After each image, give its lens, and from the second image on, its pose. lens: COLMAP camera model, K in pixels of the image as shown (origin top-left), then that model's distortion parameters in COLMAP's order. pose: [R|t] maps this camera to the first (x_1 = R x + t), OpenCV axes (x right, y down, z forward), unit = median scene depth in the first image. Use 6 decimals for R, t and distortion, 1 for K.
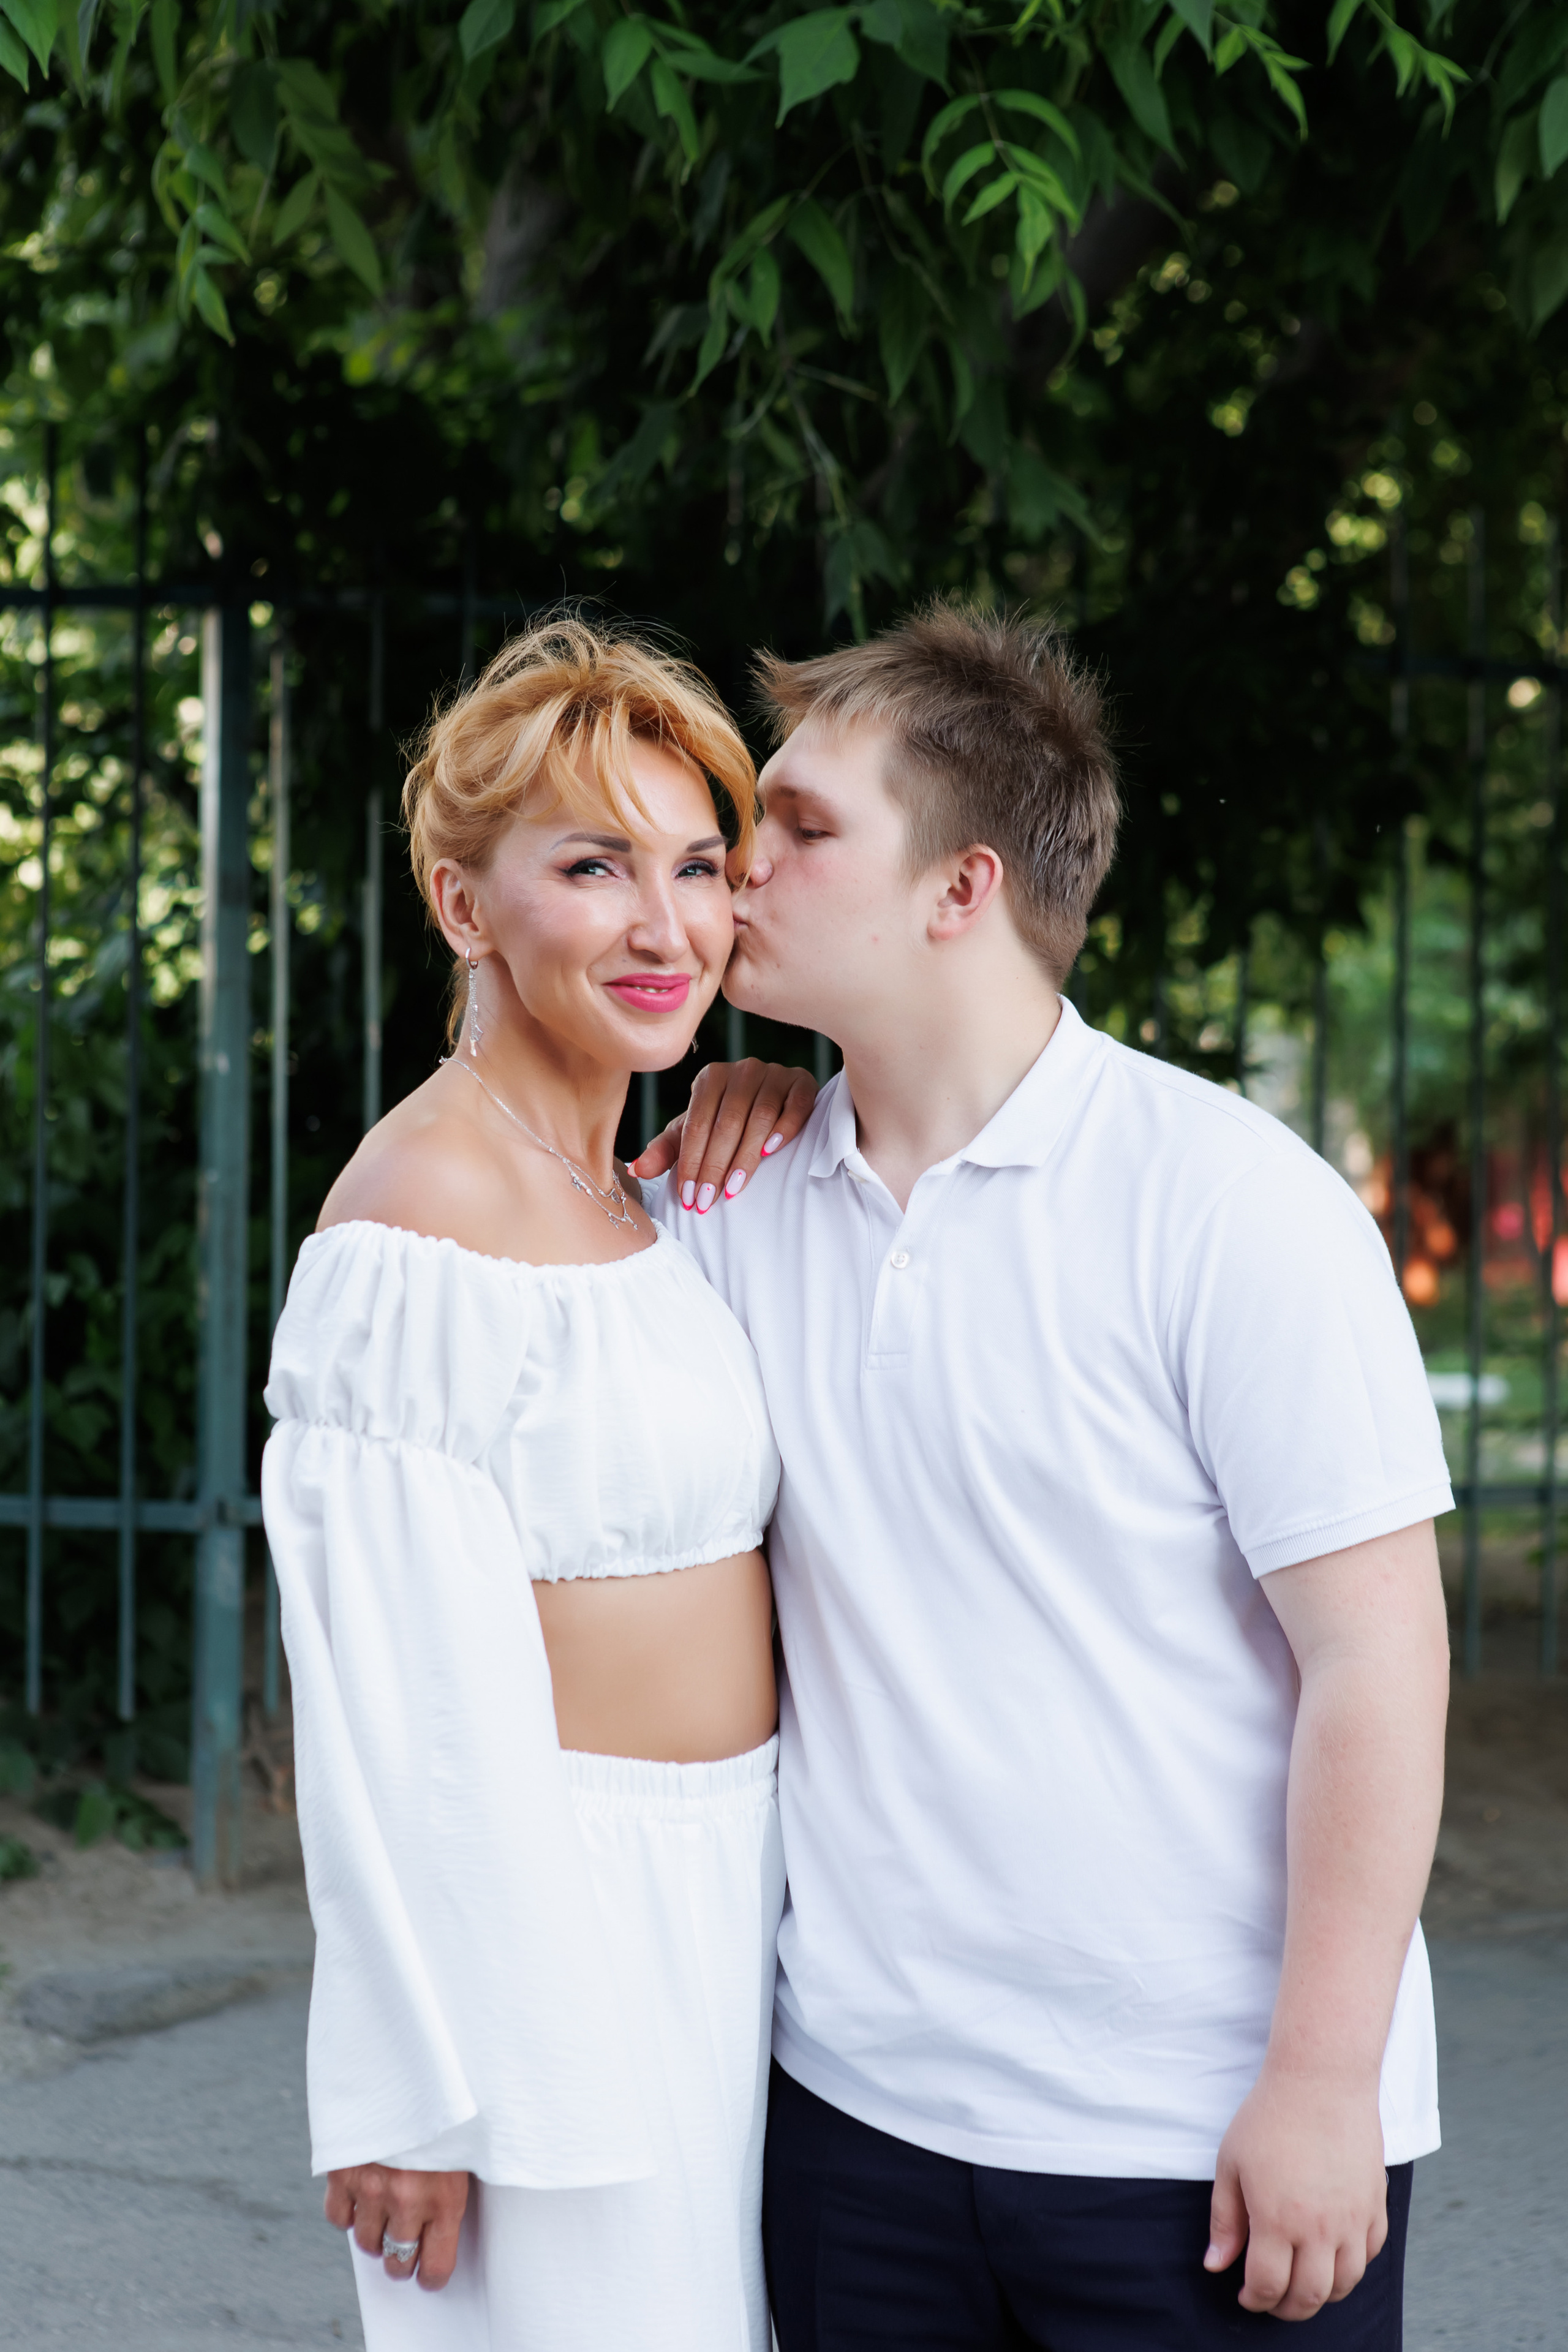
lens RADIAL K [[5112.8, 0, 827.8], [0, 5112.8, 1171.5], [0, 0, 1]] dist [0.199395, 0.000000]
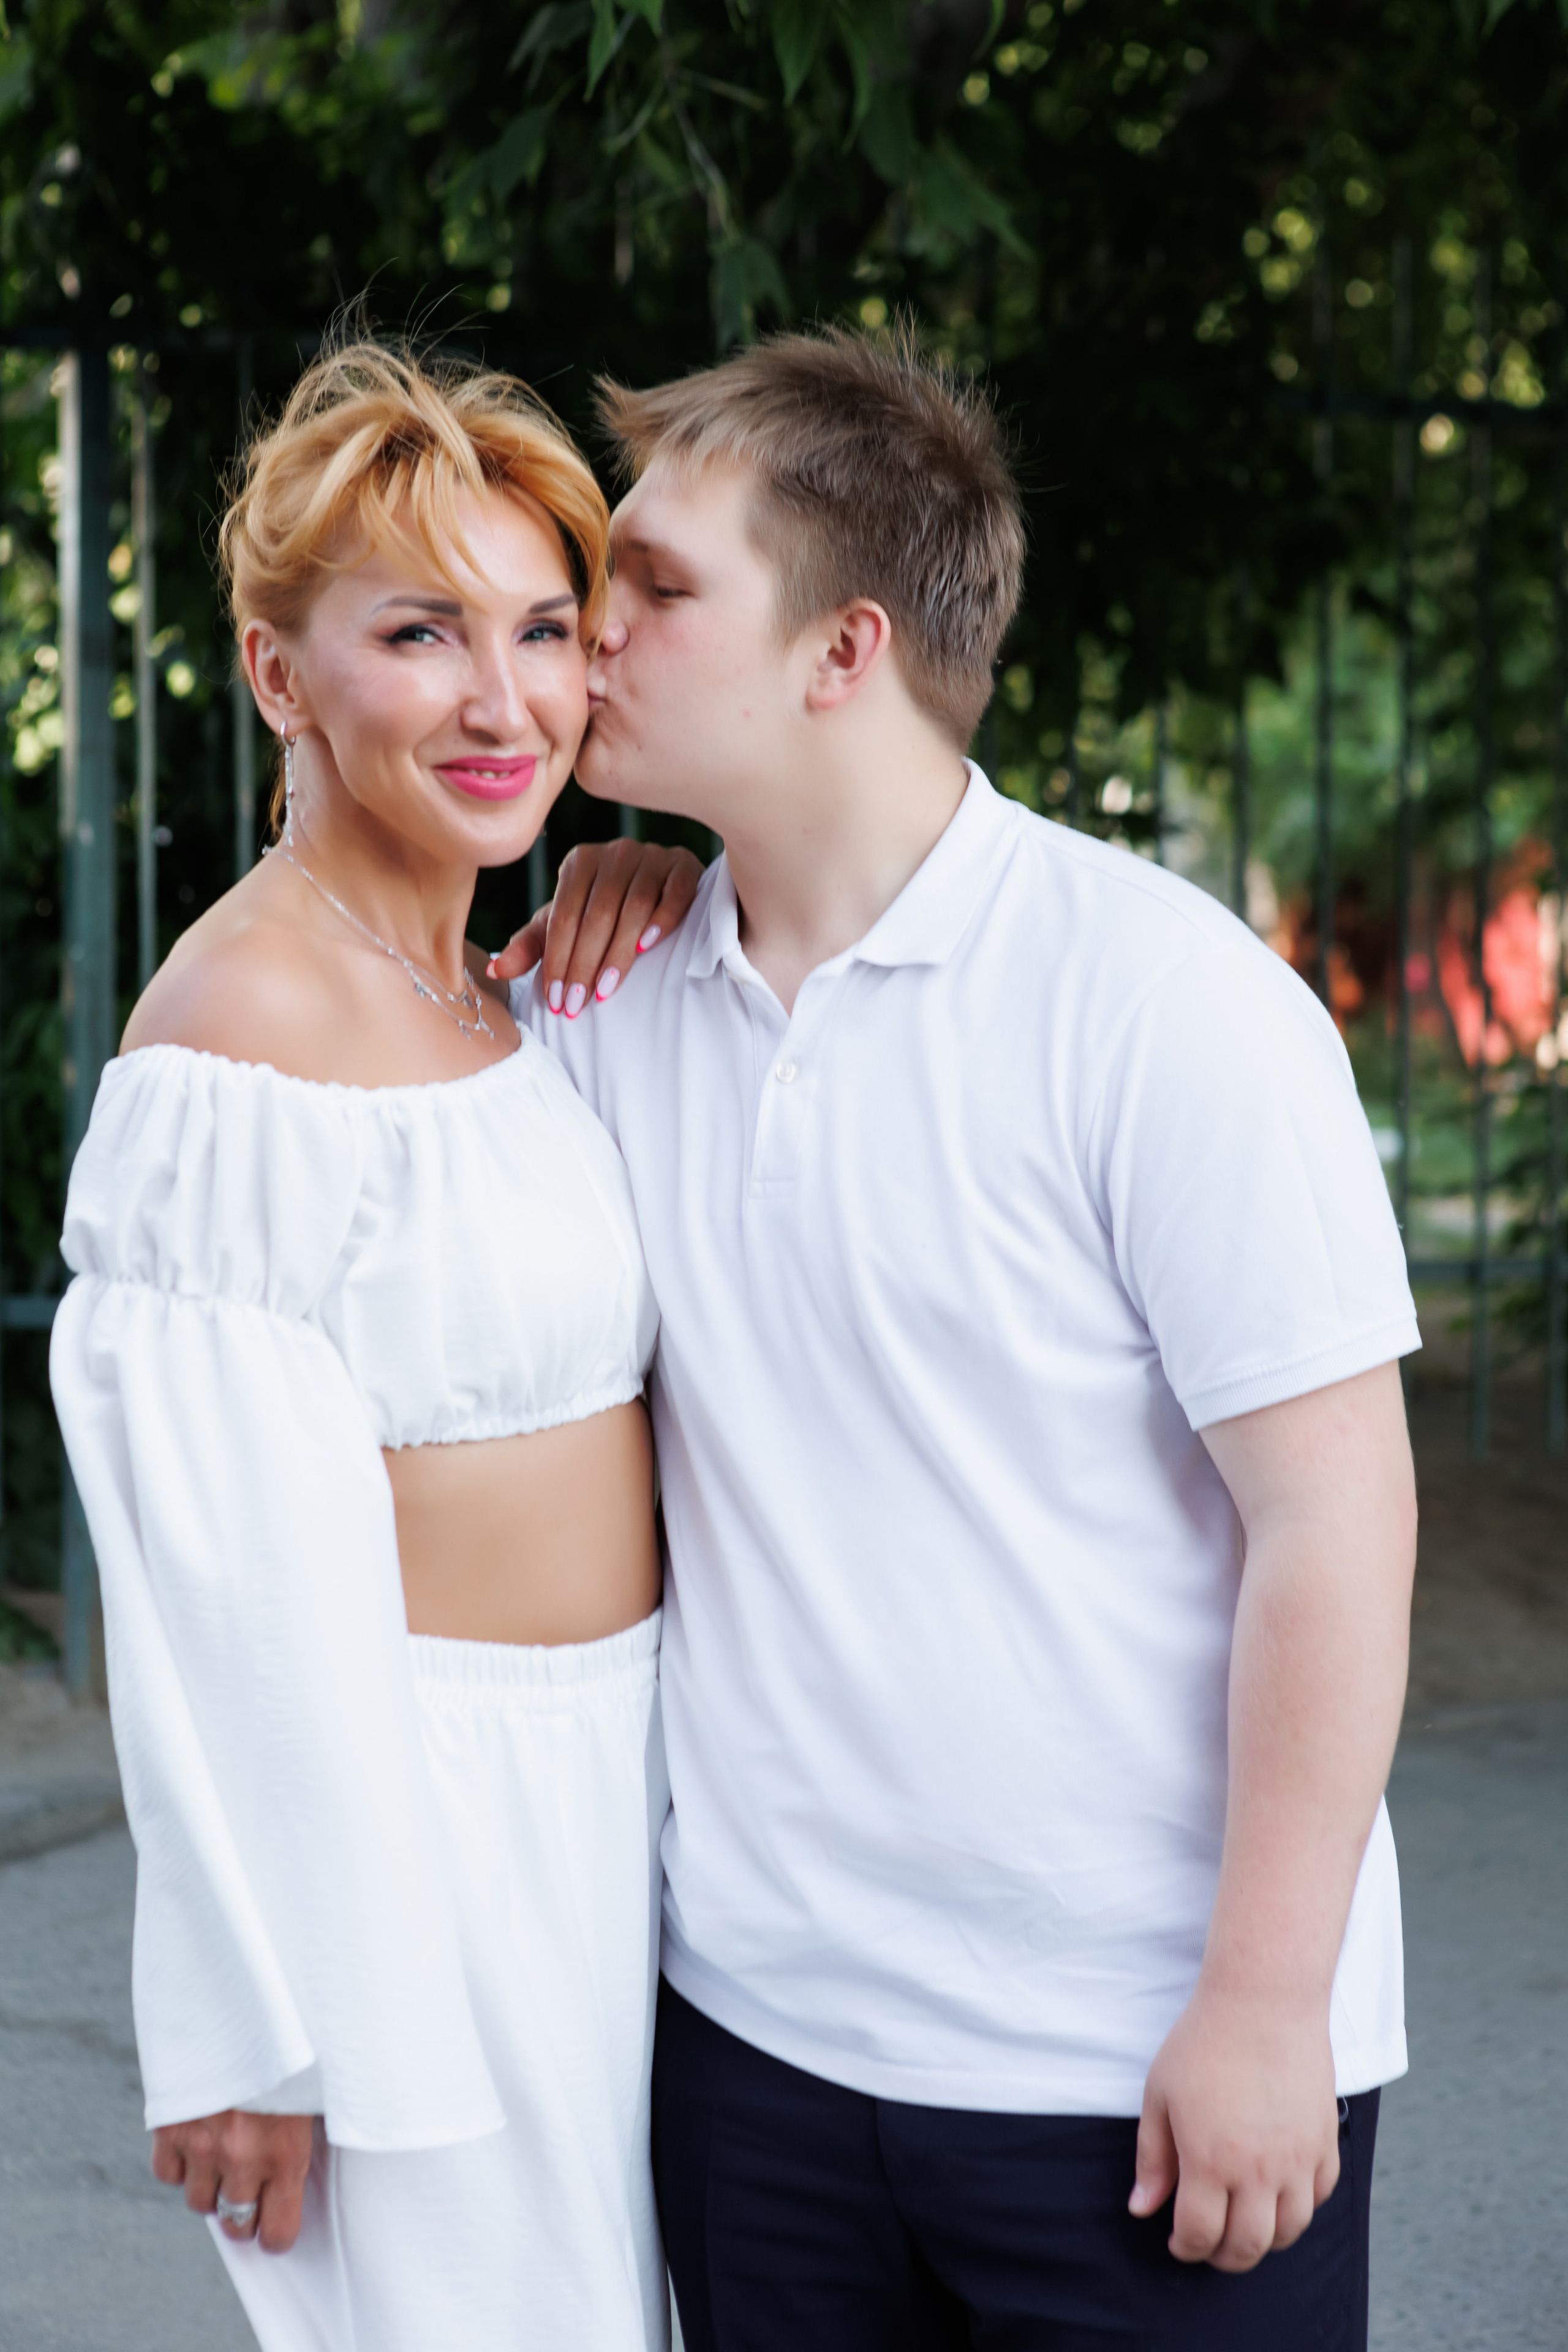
lens RADIAL K [[5112.8, 0, 778.6], [0, 5112.8, 1175.3], [0, 0, 1]] dist [0.199395, 0.000000]
pose [[0.999918, -0.010930, 0.006642, 0.005733], [0.010593, 0.998749, 0.048868, -0.007357], [-0.007168, -0.048794, 0.998783, 0.100997]]
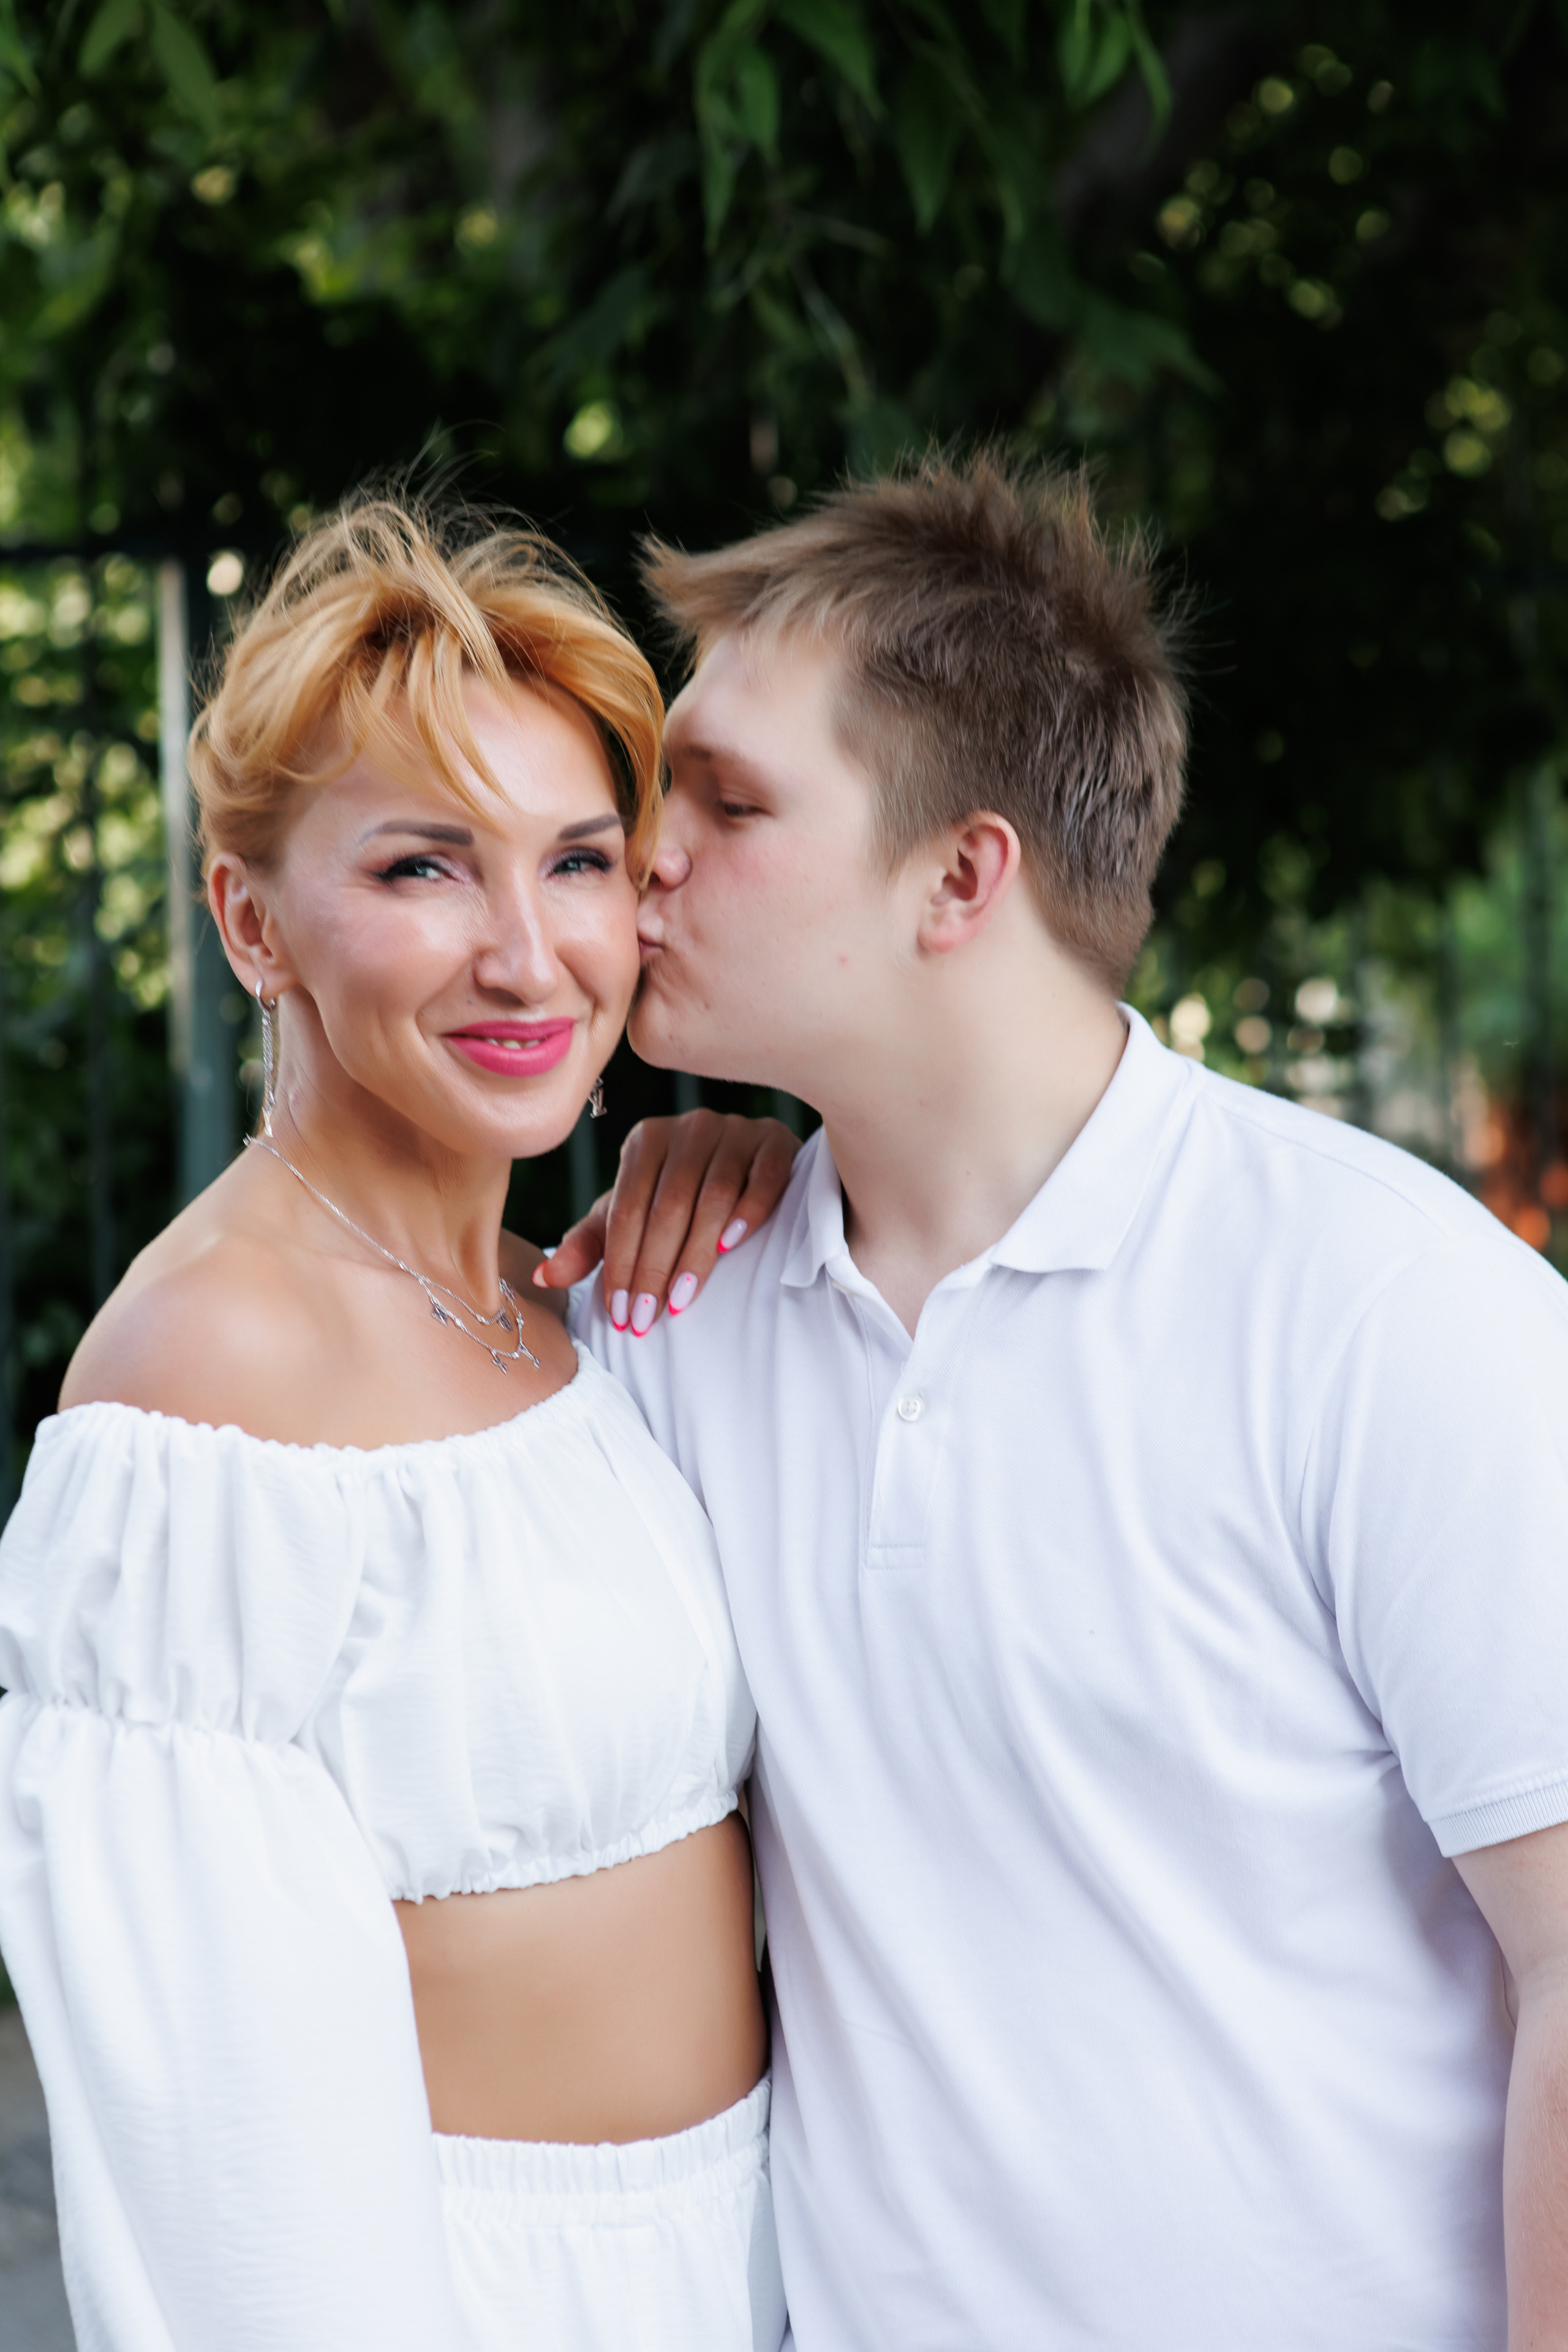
lens RADIAL K [[5076.7, 0, 782.4], [0, 5076.7, 1150.3], [0, 0, 1]] dist [0.146144, 0.000000]
pose [[0.998978, -0.032949, -0.030934, 0.016846], [0.033109, 0.999441, 0.004672, -0.018957], [0.030763, -0.005691, 0.999511, 0.268190]]
